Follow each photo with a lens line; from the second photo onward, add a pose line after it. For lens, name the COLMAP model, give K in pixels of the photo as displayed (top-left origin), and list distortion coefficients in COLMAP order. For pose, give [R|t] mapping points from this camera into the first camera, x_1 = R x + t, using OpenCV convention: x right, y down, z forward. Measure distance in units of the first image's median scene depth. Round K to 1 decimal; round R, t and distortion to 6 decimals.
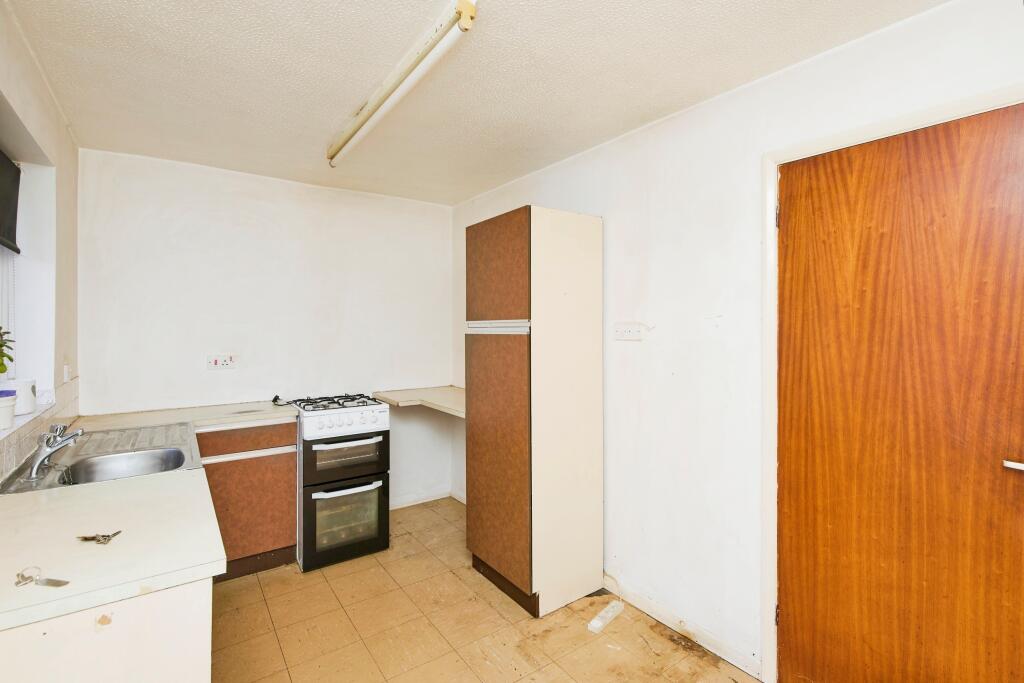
lens RADIAL K [[476.9, 0, 513.7], [0, 476.9, 331.1], [0, 0, 1]] dist [0.000337, 0.000169]
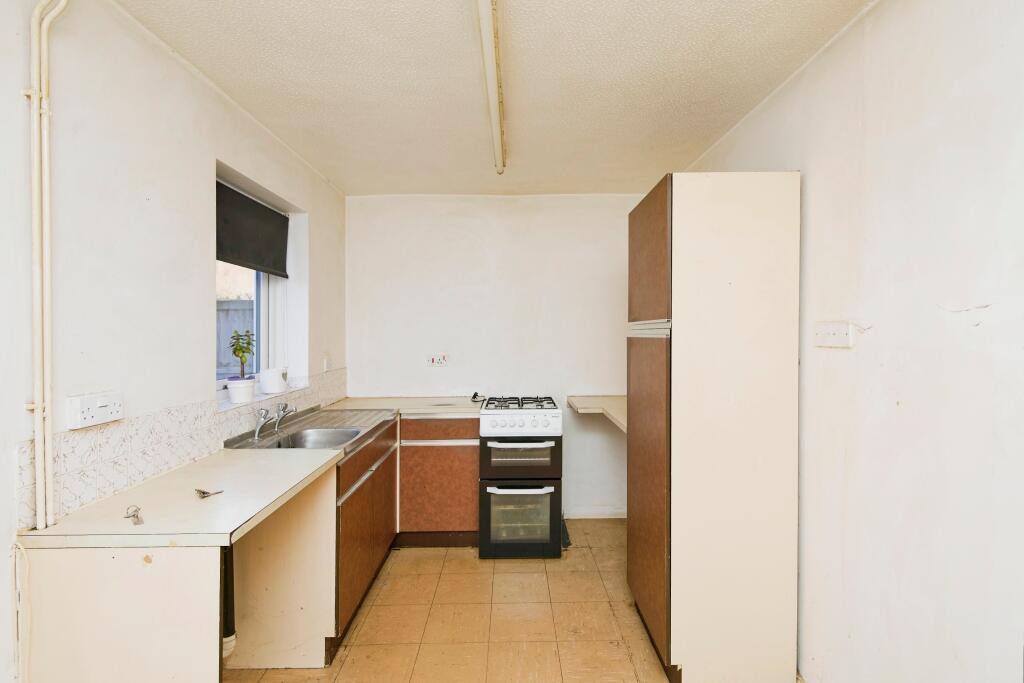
lens RADIAL K [[470.8, 0, 512.0], [0, 470.8, 341.5], [0, 0, 1]] dist [0.001151, 0.000233]
pose [[0.820189, 0.008847, -0.572024, 0.219391], [-0.000222, 0.999885, 0.015145, 0.001008], [0.572092, -0.012295, 0.820097, 0.176239]]
